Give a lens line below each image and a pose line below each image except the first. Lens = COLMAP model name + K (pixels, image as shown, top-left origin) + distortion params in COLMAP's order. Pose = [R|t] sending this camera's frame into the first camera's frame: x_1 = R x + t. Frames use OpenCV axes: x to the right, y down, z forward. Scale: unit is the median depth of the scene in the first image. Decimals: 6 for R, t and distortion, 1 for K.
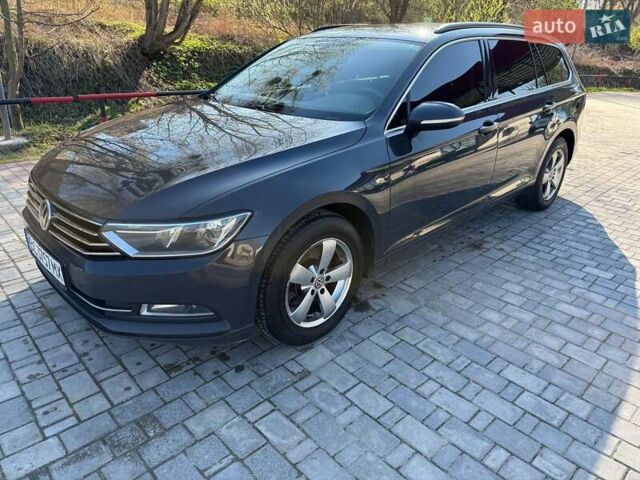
lens RADIAL K [[448.5, 0, 320.0], [0, 448.5, 240.0], [0, 0, 1]] dist [0.043831, -0.065437]
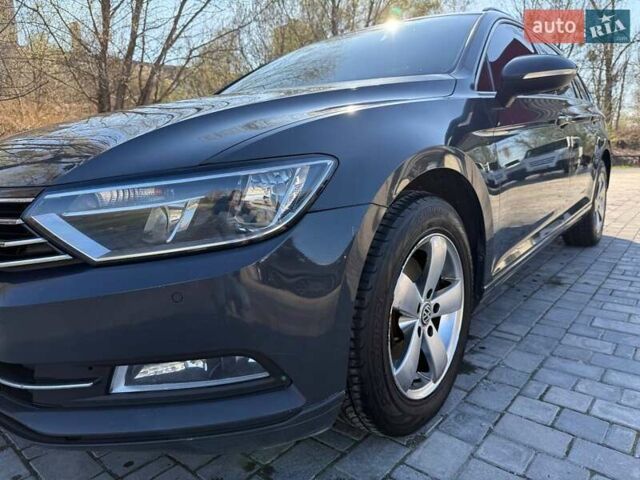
lens RADIAL K [[453.8, 0, 320.0], [0, 453.8, 240.0], [0, 0, 1]] dist [-0.000798, -0.005147]
pose [[0.992514, -0.072859, 0.098017, -0.176512], [0.092679, 0.971997, -0.215944, 0.107997], [-0.079539, 0.223411, 0.971474, 0.397617]]
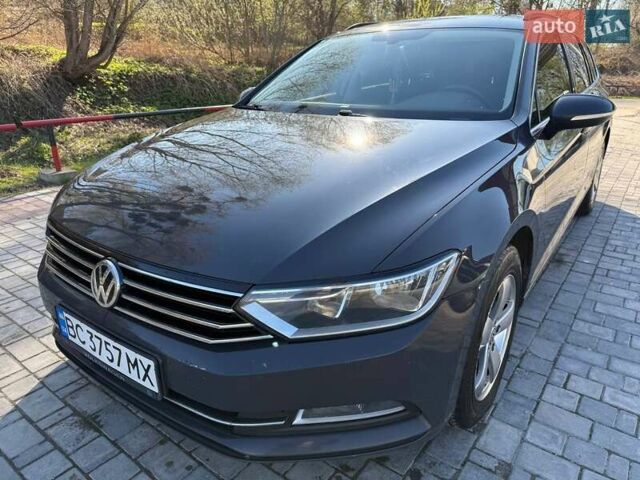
lens RADIAL K [[453.8, 0, 320.0], [0, 453.8, 240.0], [0, 0, 1]] dist [-0.000798, -0.005147]
pose [[0.985601, -0.086749, 0.145136, -0.352533], [0.092772, 0.995063, -0.035248, -0.057763], [-0.141362, 0.048205, 0.988784, 0.279521]]
